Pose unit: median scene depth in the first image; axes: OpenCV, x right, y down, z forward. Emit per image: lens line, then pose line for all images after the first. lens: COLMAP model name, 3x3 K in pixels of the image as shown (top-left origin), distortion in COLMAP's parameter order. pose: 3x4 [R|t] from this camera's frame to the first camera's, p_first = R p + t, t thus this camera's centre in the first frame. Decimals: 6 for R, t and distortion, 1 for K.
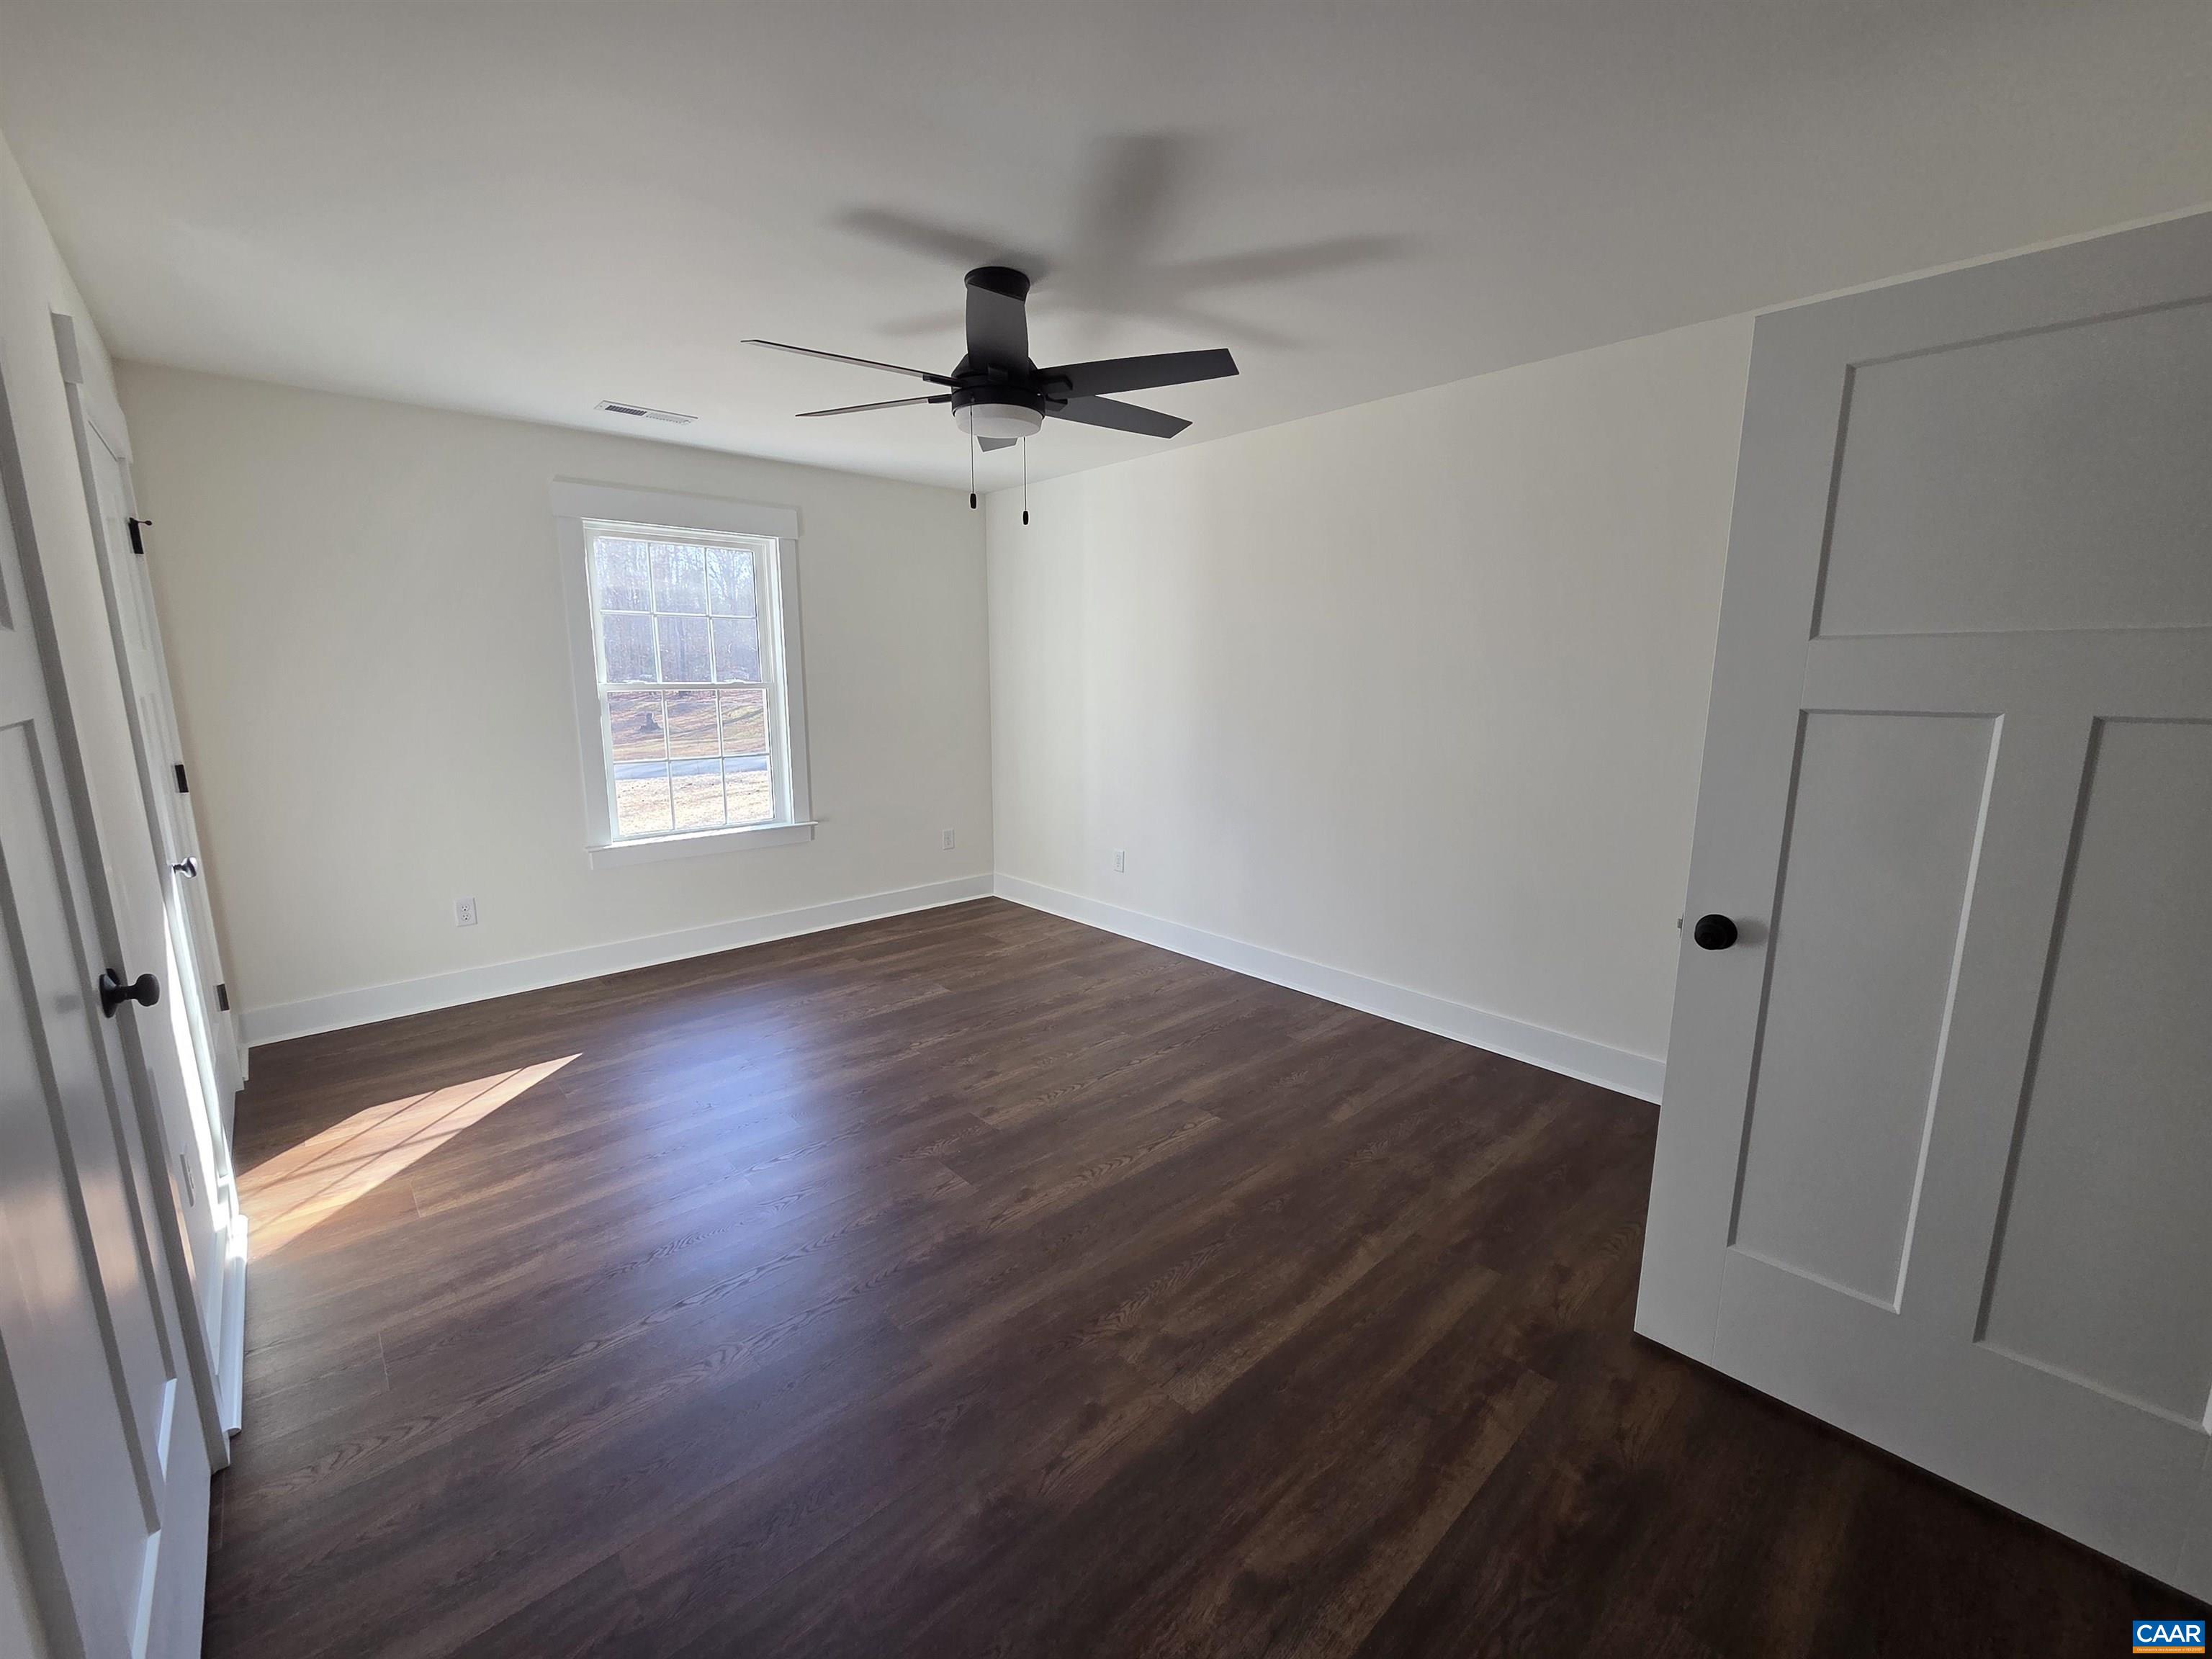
lens RADIAL K [[911.9, 0, 1097.1], [0, 911.9, 833.6], [0, 0, 1]] dist [0.008751, 0.000297]
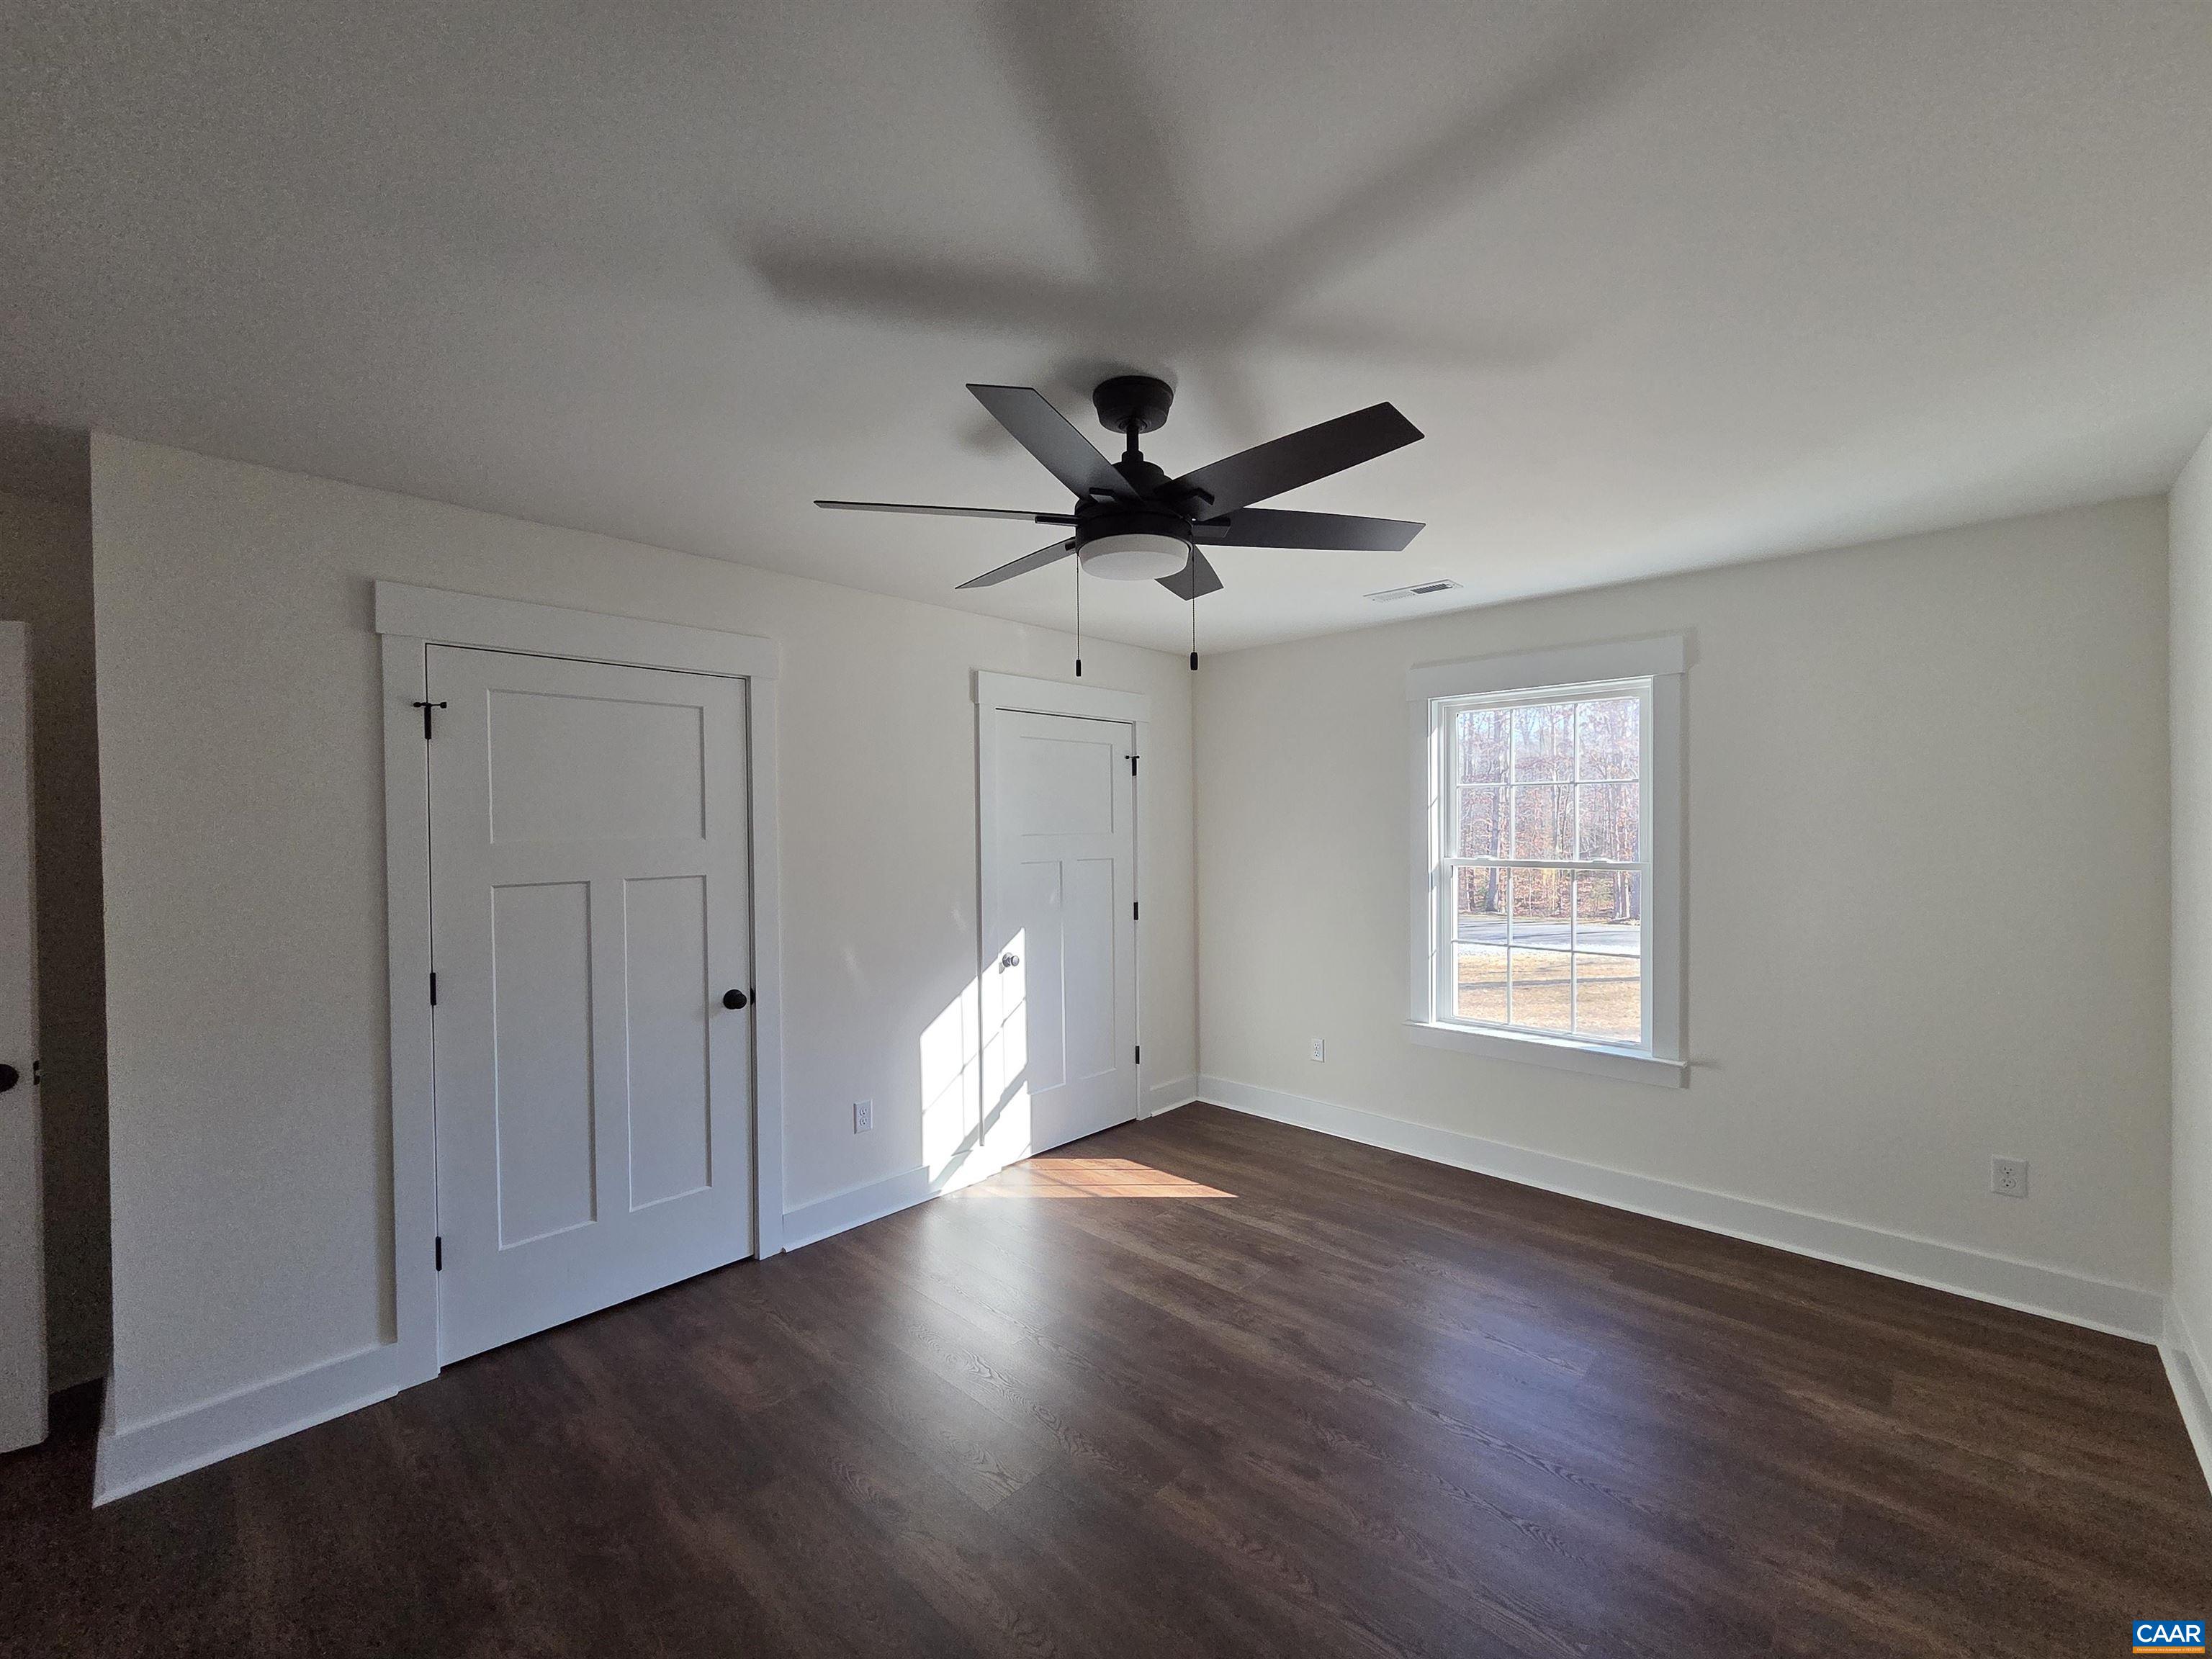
lens RADIAL K [[916.6, 0, 1110.8], [0, 916.6, 828.4], [0, 0, 1]] dist [-0.002614, 0.000961]
pose [[0.068513, 0.009116, -0.997609, 0.417523], [-0.167621, 0.985848, -0.002503, -0.134333], [0.983468, 0.167391, 0.069071, 0.580589]]
